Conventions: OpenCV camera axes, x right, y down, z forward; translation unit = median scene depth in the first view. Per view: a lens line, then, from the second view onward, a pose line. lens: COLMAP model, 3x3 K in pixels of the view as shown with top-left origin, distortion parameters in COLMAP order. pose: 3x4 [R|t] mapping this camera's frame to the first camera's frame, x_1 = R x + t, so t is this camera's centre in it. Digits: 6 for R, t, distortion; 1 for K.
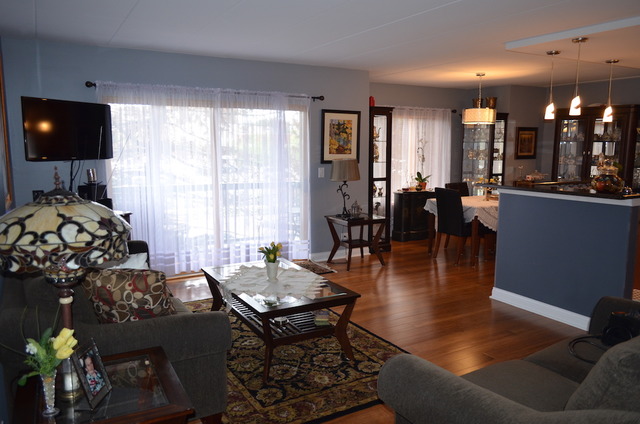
lens RADIAL K [[497.3, 0, 326.1], [0, 497.3, 214.7], [0, 0, 1]] dist [-0.012936, 0.005298]
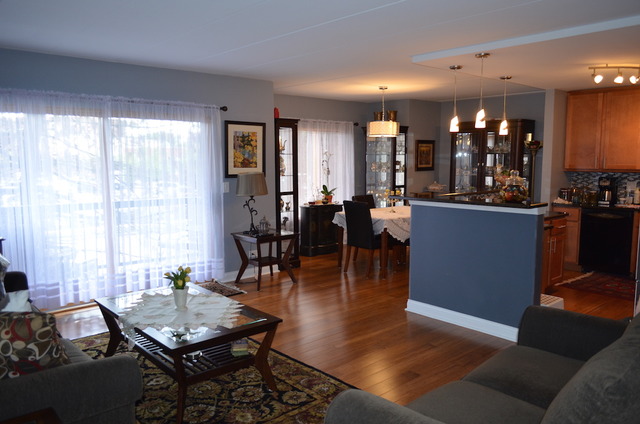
lens RADIAL K [[497.3, 0, 325.8], [0, 497.3, 215.3], [0, 0, 1]] dist [-0.012936, 0.005298]
pose [[0.978365, -0.028636, 0.204894, -0.020185], [0.033881, 0.999181, -0.022137, -0.004878], [-0.204092, 0.028601, 0.978534, 0.043515]]
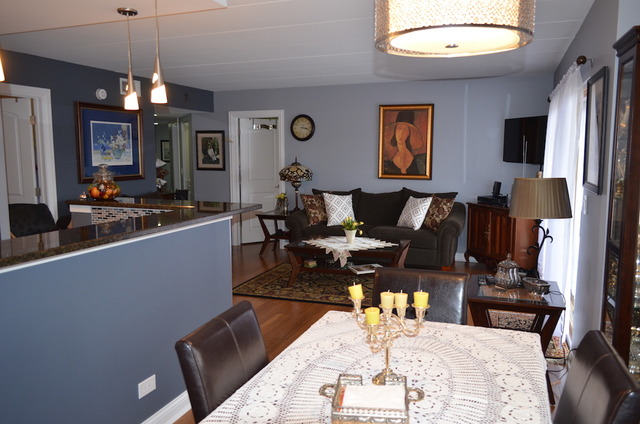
lens RADIAL K [[497.3, 0, 325.1], [0, 497.3, 216.4], [0, 0, 1]] dist [-0.012936, 0.005298]
pose [[-0.767932, 0.083009, -0.635130, 0.547686], [-0.091786, 0.967073, 0.237371, -0.179014], [0.633922, 0.240581, -0.735027, 1.267613]]
